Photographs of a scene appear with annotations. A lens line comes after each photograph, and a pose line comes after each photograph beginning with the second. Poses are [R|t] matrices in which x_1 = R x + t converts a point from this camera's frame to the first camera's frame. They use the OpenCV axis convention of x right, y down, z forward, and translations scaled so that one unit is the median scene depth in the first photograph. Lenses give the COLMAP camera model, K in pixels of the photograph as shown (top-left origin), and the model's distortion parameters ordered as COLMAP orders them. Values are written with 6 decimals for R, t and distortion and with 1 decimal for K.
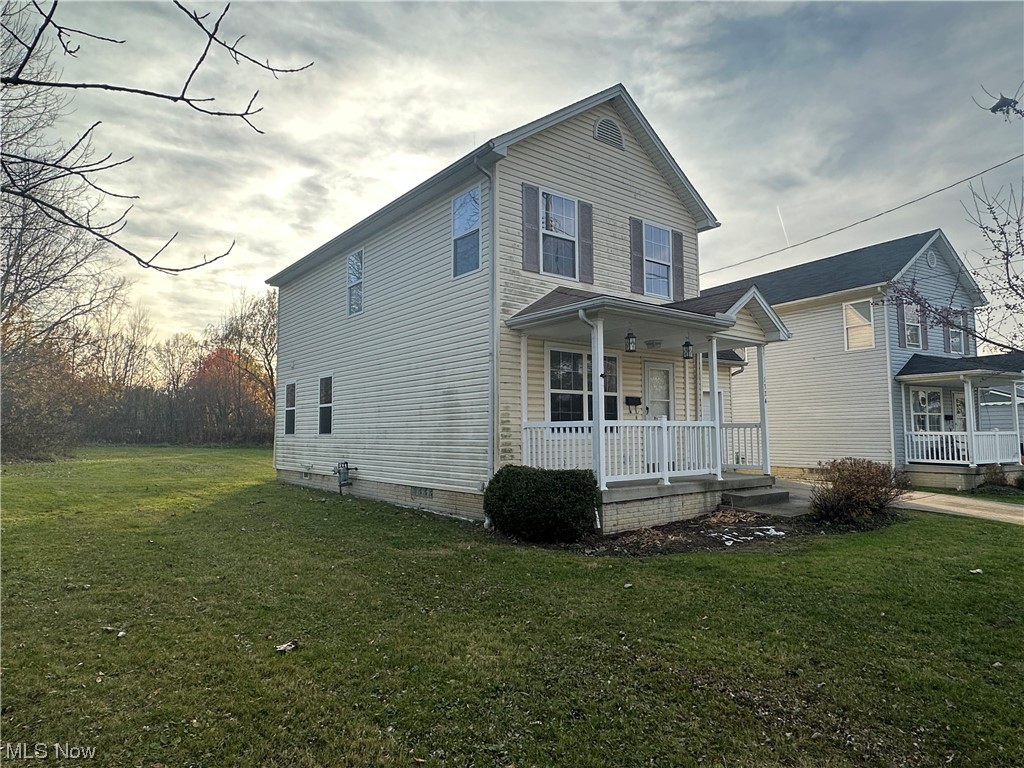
lens RADIAL K [[642.6, 0, 512.0], [0, 642.6, 384.0], [0, 0, 1]] dist [-0.044954, 0.000042]
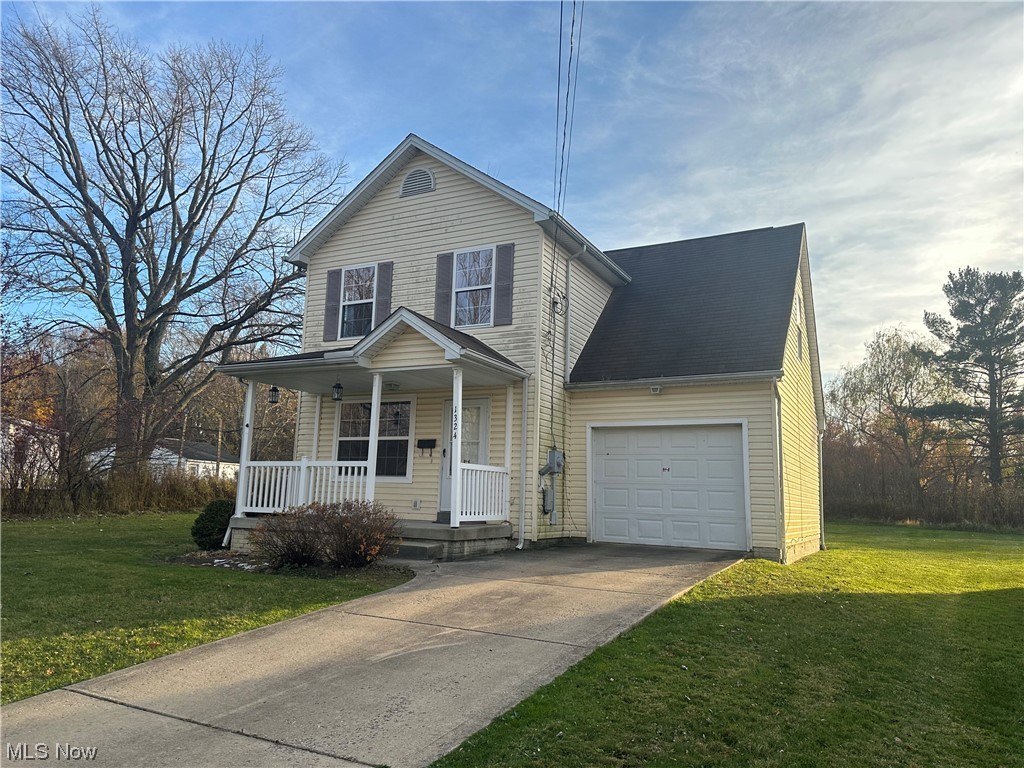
lens RADIAL K [[709.5, 0, 512.0], [0, 709.5, 384.0], [0, 0, 1]] dist [0.009361, -0.025593]
pose [[0.407116, -0.124222, -0.904890, 1.340852], [0.037577, 0.992148, -0.119294, 0.076424], [0.912603, 0.014564, 0.408587, 0.751495]]
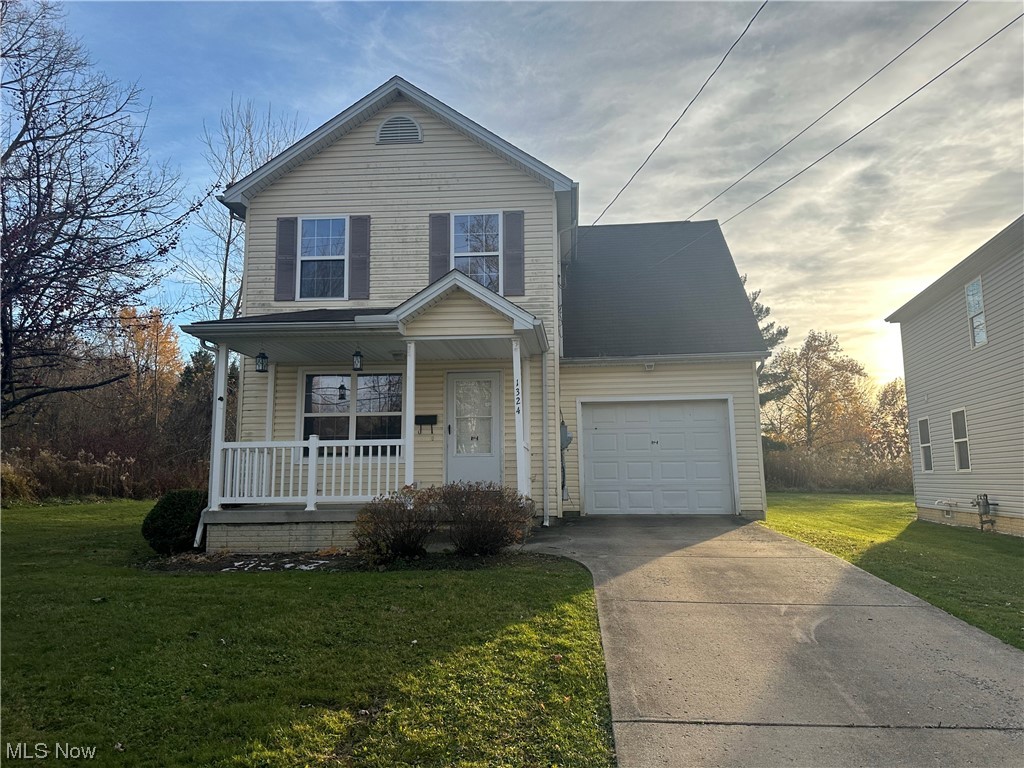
lens RADIAL K [[711.5, 0, 512.0], [0, 711.5, 384.0], [0, 0, 1]] dist [-0.001602, -0.031336]
pose [[0.737657, -0.086779, -0.669576, 1.033436], [0.056206, 0.996156, -0.067184, 0.054870], [0.672832, 0.011924, 0.739699, 0.391751]]
